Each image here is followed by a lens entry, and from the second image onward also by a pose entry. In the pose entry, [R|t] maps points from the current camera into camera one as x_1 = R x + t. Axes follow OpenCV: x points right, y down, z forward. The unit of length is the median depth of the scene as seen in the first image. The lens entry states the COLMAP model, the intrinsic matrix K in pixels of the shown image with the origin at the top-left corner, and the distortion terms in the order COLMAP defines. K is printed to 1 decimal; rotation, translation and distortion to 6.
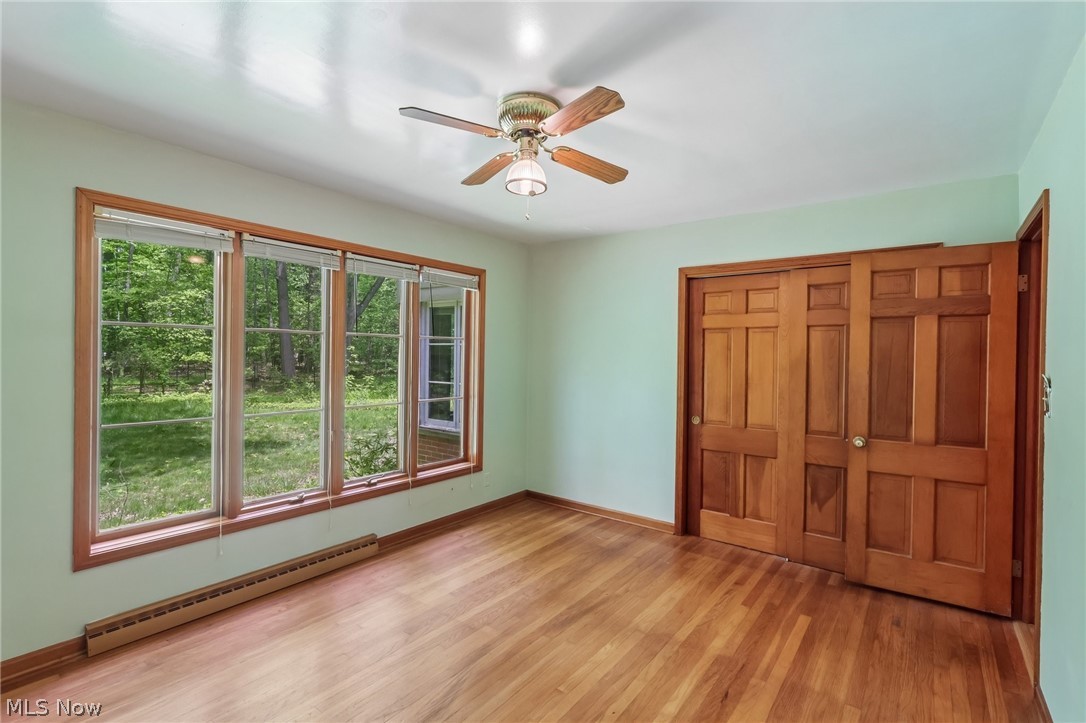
lens RADIAL K [[498.1, 0, 546.4], [0, 498.1, 359.4], [0, 0, 1]] dist [-0.005844, 0.001815]
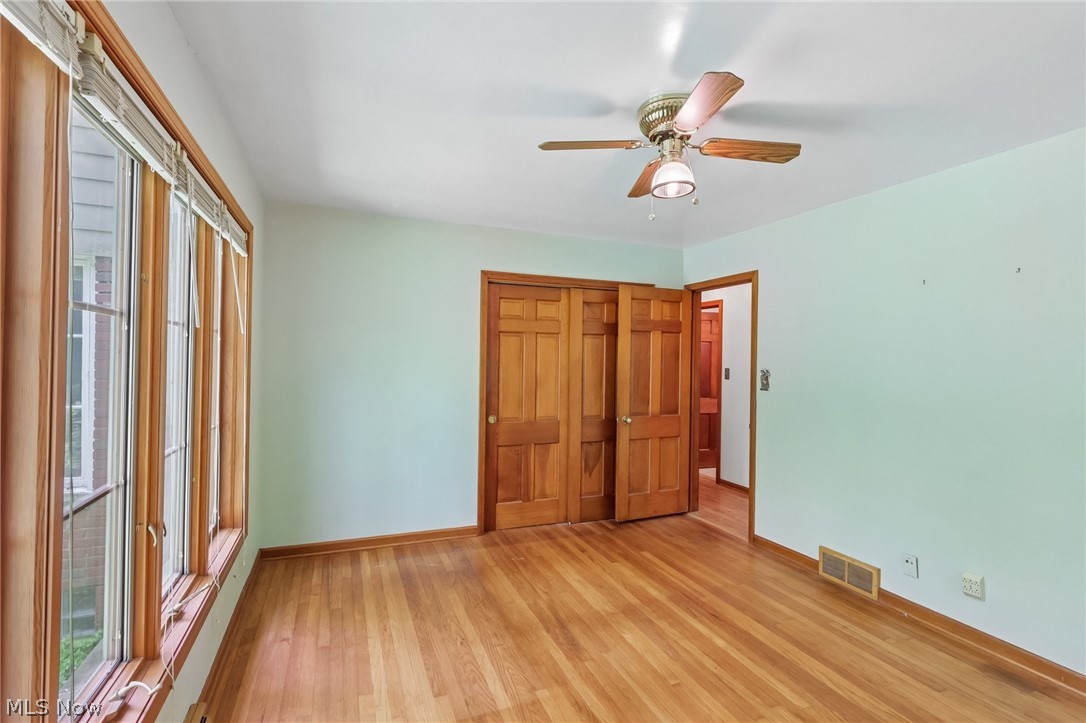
lens RADIAL K [[498.1, 0, 538.5], [0, 498.1, 360.8], [0, 0, 1]] dist [-0.005844, 0.001815]
pose [[0.515746, -0.009833, 0.856685, -0.641624], [0.001233, 0.999942, 0.010735, -0.013160], [-0.856741, -0.004480, 0.515728, 0.455960]]
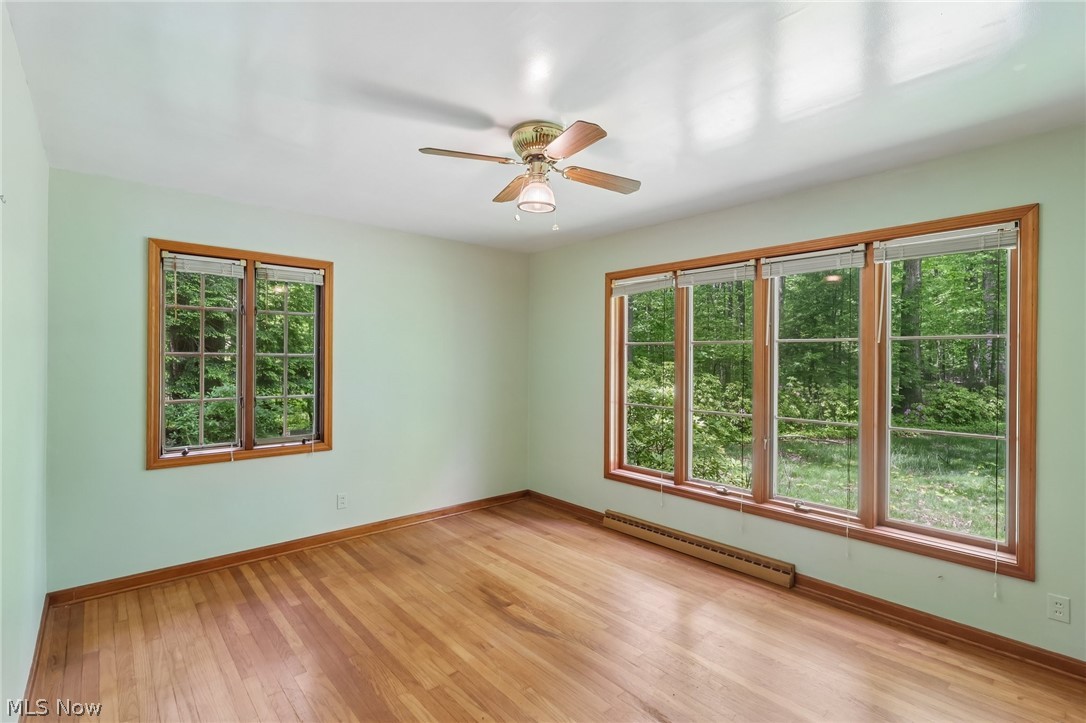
lens RADIAL K [[498.1, 0, 544.6], [0, 498.1, 359.7], [0, 0, 1]] dist [-0.005844, 0.001815]
pose [[-0.187367, -0.018376, -0.982118, 0.652528], [-0.024417, 0.999603, -0.014045, 0.009535], [0.981987, 0.021348, -0.187741, 0.773374]]
